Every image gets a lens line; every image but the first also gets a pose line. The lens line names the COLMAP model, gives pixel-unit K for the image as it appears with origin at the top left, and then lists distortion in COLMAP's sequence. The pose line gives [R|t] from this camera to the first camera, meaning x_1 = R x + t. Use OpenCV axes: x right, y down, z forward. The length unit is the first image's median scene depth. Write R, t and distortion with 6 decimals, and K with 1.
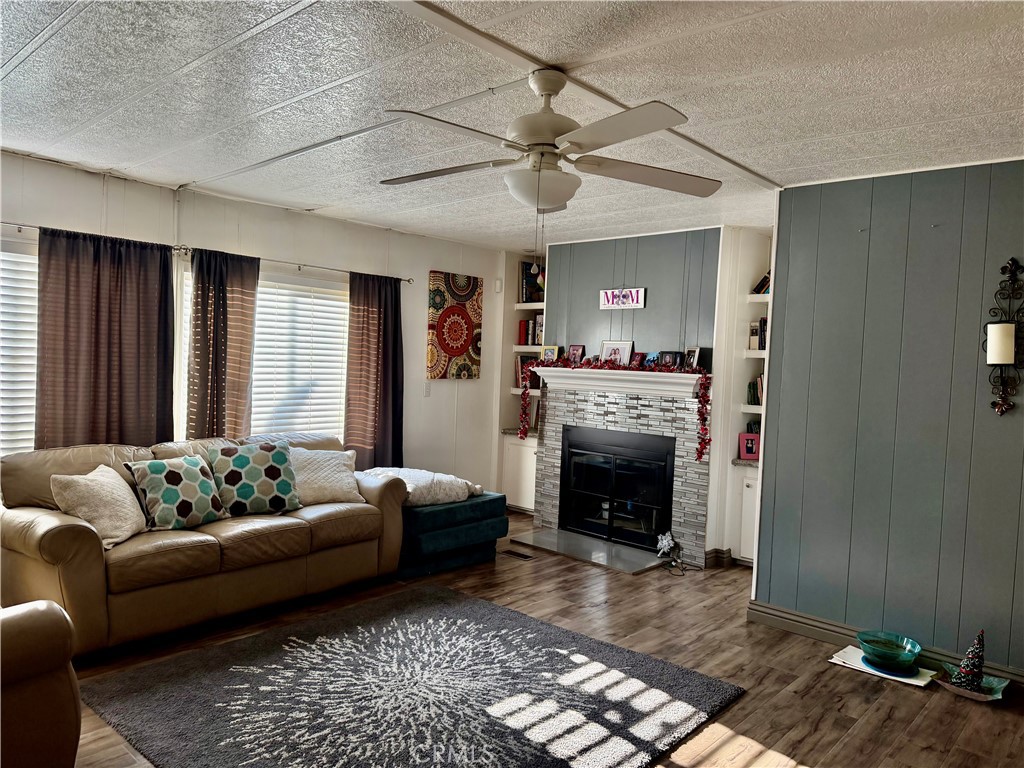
lens RADIAL K [[706.9, 0, 512.0], [0, 706.9, 384.0], [0, 0, 1]] dist [0.088841, -0.157370]
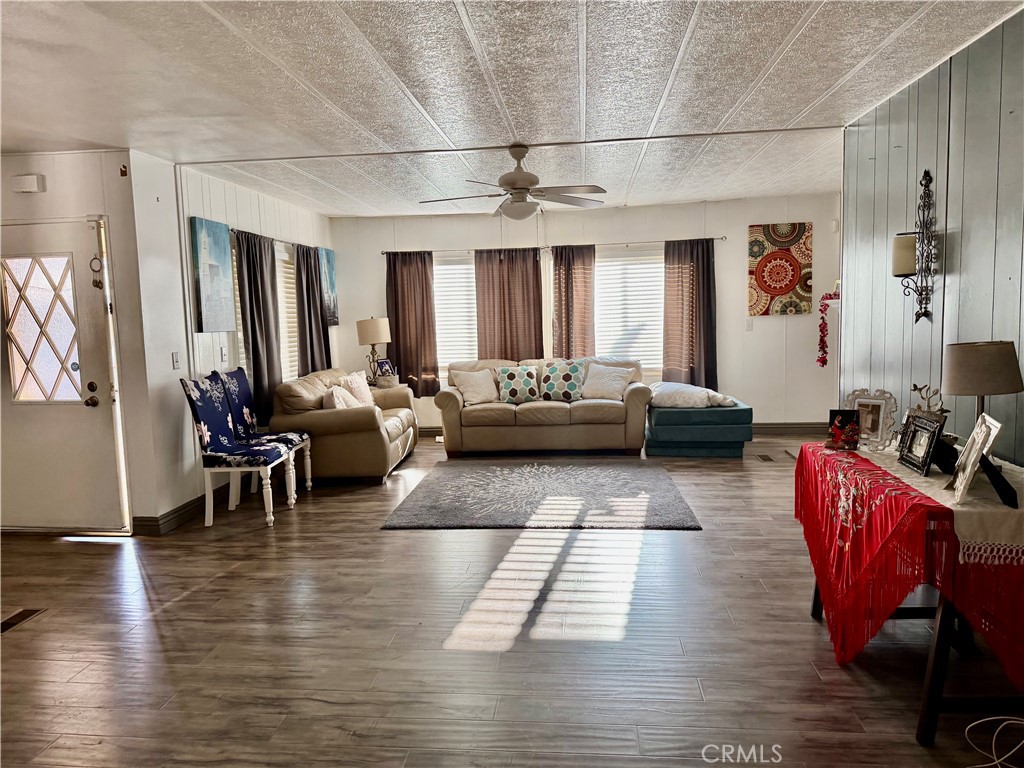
lens RADIAL K [[734.7, 0, 512.0], [0, 734.7, 384.0], [0, 0, 1]] dist [0.098197, -0.082150]
pose [[0.581451, 0.025823, -0.813171, 0.881138], [0.028751, 0.998220, 0.052257, 0.039656], [0.813073, -0.053764, 0.579674, -0.097181]]
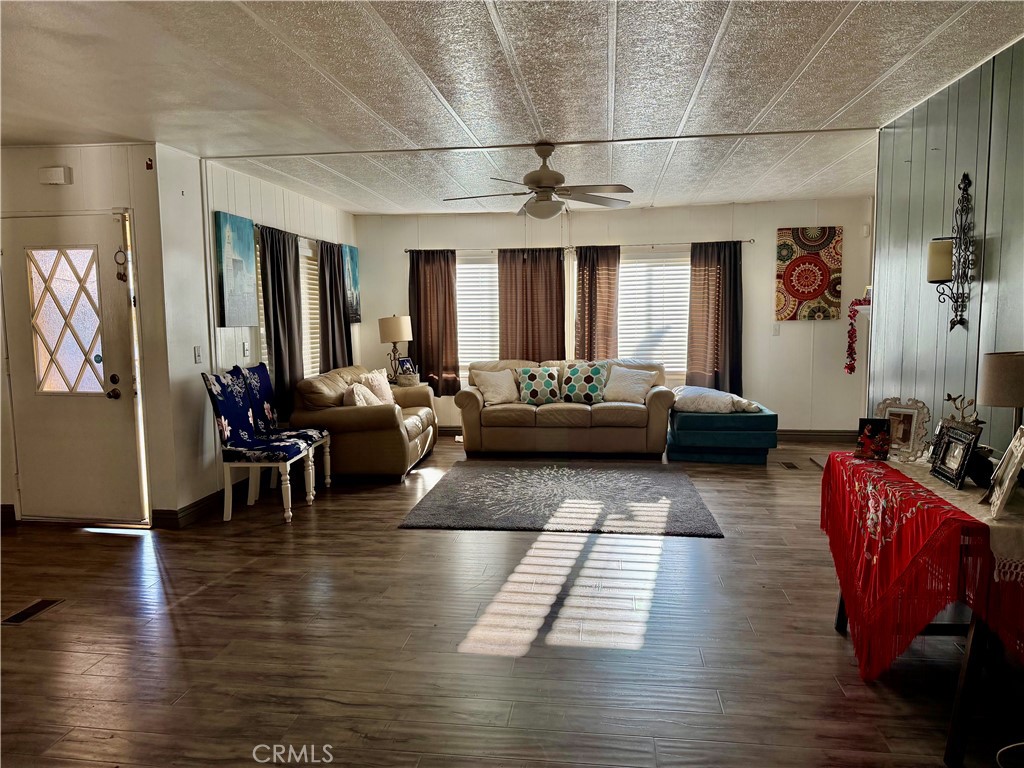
lens RADIAL K [[734.7, 0, 512.0], [0, 734.7, 384.0], [0, 0, 1]] dist [0.098197, -0.082150]
pose [[0.557289, 0.037120, -0.829488, 0.873509], [0.009601, 0.998645, 0.051141, 0.039744], [0.830263, -0.036464, 0.556178, -0.091487]]
